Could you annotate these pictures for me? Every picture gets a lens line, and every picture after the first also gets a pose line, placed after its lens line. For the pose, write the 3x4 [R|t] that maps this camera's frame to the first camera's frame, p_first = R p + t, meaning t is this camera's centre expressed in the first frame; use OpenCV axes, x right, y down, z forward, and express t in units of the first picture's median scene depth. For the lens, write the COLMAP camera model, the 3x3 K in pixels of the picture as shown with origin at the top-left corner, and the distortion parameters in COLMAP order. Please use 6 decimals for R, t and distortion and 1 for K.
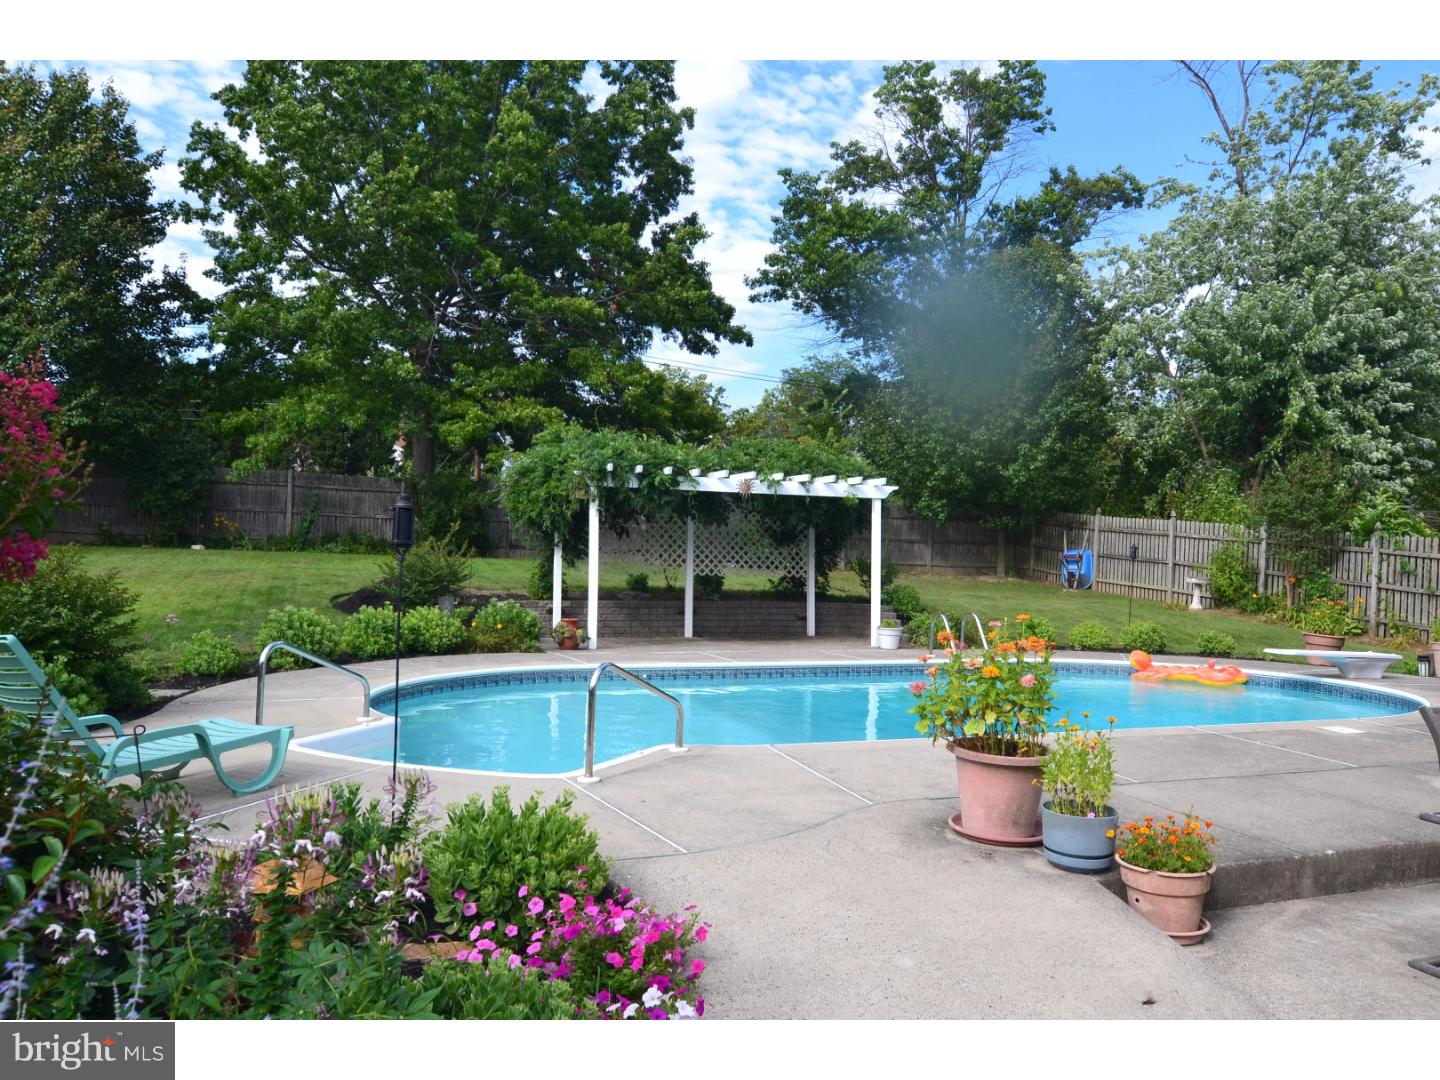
lens RADIAL K [[1027.4, 0, 722.2], [0, 1027.4, 531.0], [0, 0, 1]] dist [0.003157, -0.047283]
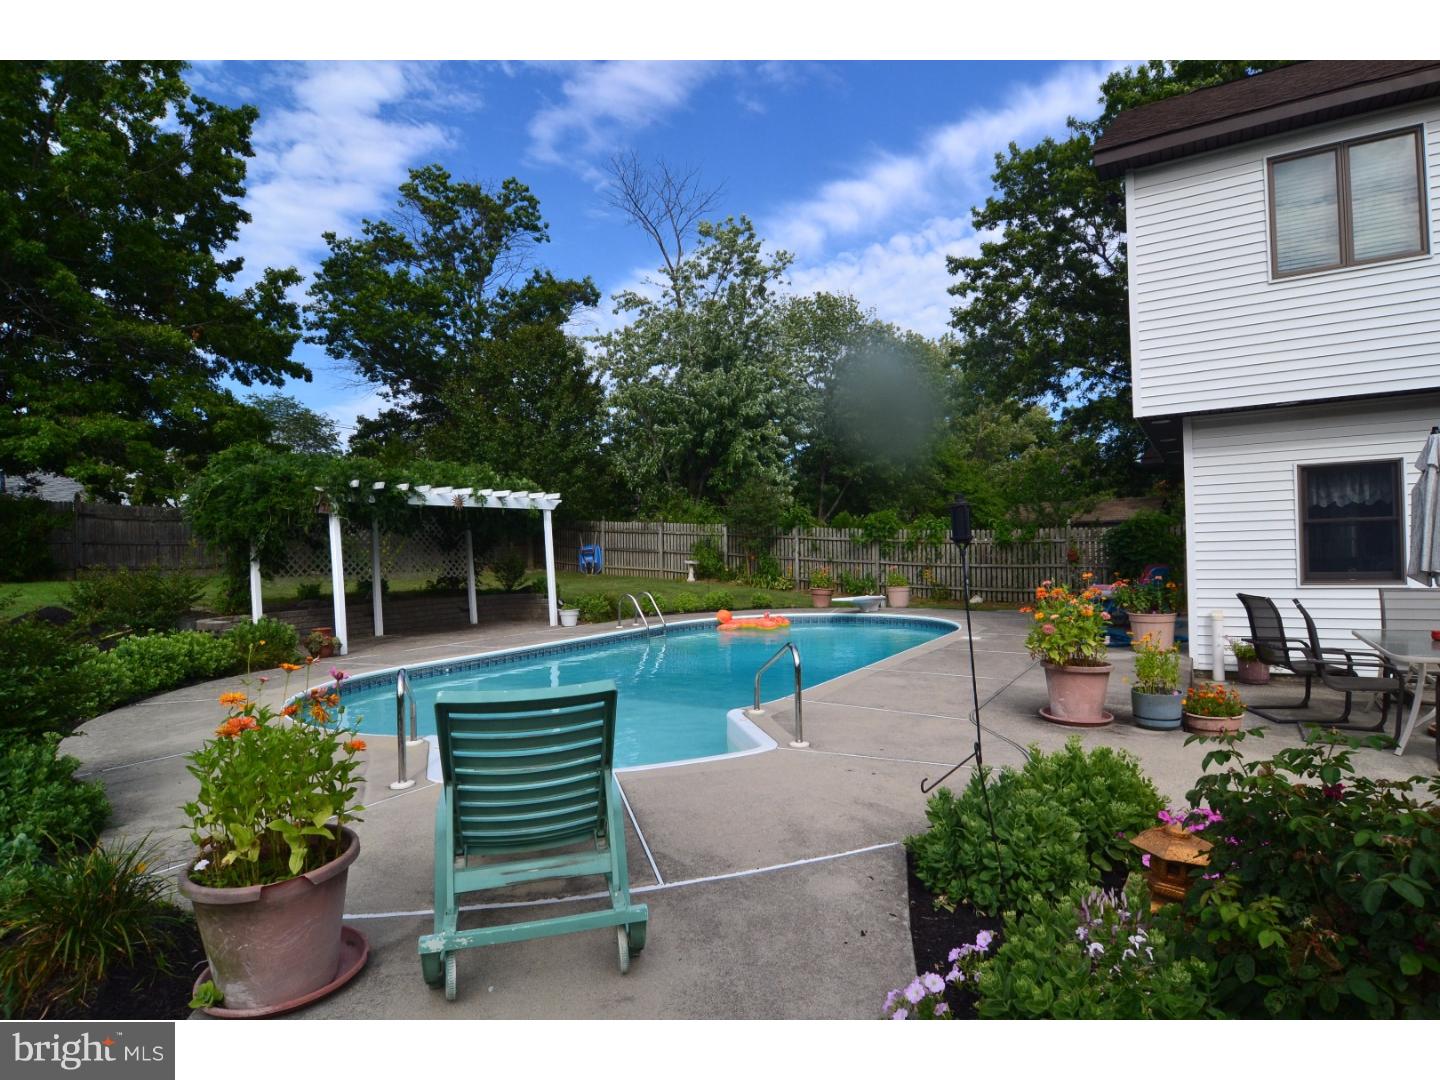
lens RADIAL K [[757.3, 0, 720.0], [0, 757.3, 540.0], [0, 0, 1]] dist [-0.054411, 0.000271]
pose [[0.792054, -0.039504, 0.609172, -0.159475], [0.036221, 0.999187, 0.017702, -0.001969], [-0.609376, 0.008044, 0.792841, 0.084200]]
